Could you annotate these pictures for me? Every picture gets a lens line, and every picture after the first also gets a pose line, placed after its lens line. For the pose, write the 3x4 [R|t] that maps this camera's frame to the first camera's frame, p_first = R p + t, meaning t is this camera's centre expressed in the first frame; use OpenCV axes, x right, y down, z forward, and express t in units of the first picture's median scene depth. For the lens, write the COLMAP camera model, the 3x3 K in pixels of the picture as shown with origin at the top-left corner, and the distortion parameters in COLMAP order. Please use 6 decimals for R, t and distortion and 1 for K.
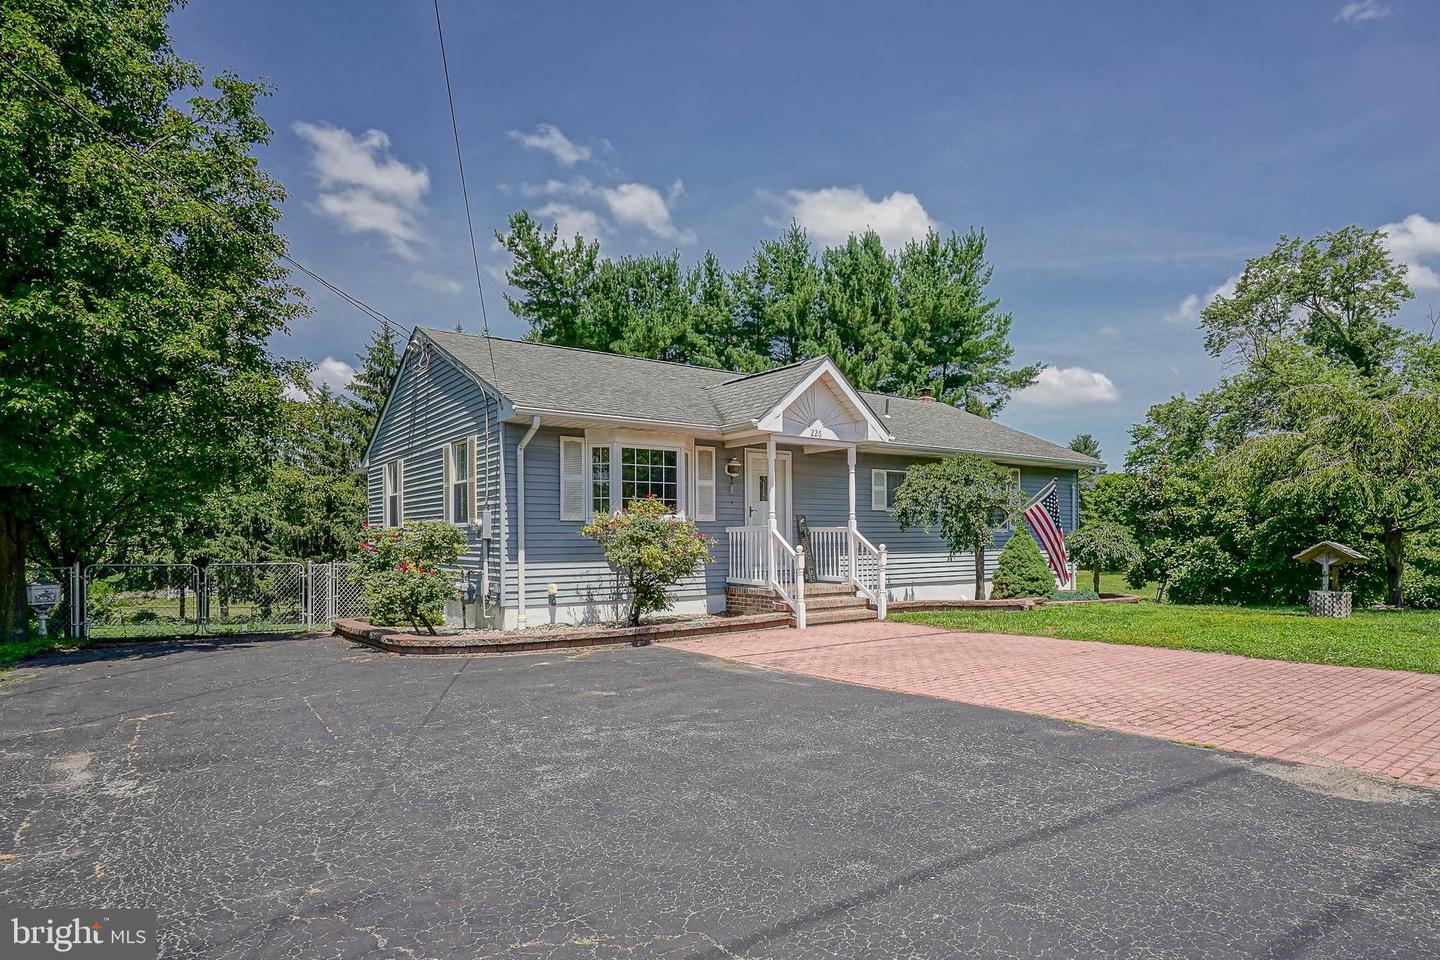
lens RADIAL K [[755.2, 0, 714.6], [0, 755.2, 543.1], [0, 0, 1]] dist [-0.003732, -0.000542]
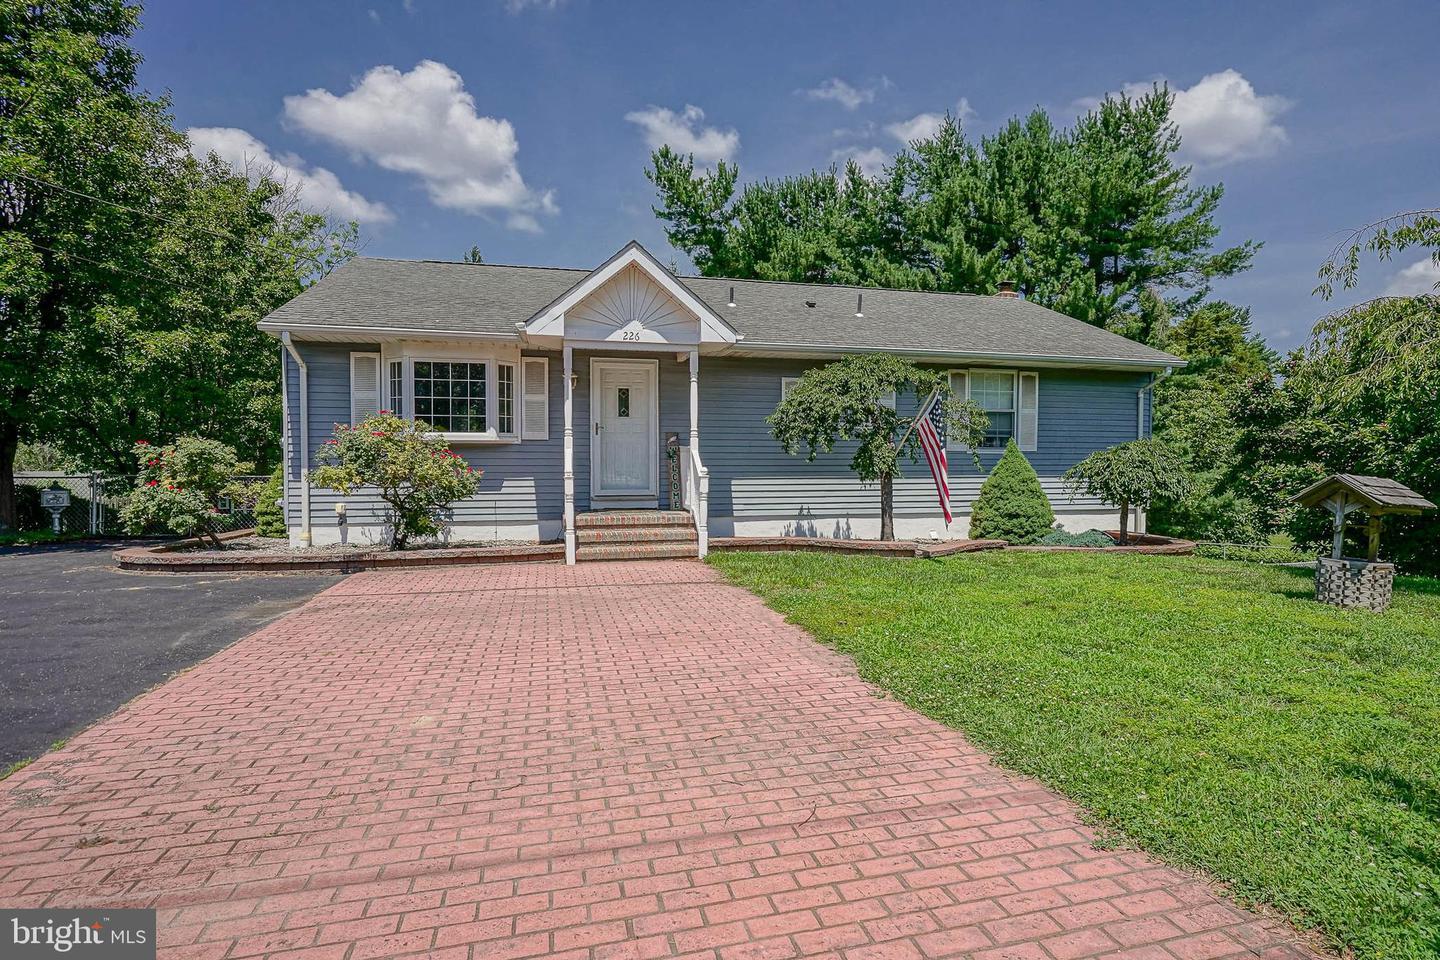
lens RADIAL K [[699.9, 0, 714.1], [0, 699.9, 484.9], [0, 0, 1]] dist [-0.009494, 0.004434]
pose [[0.932006, 0.023980, -0.361649, 0.486975], [-0.011379, 0.999253, 0.036932, -0.007690], [0.362265, -0.030305, 0.931583, 0.280656]]
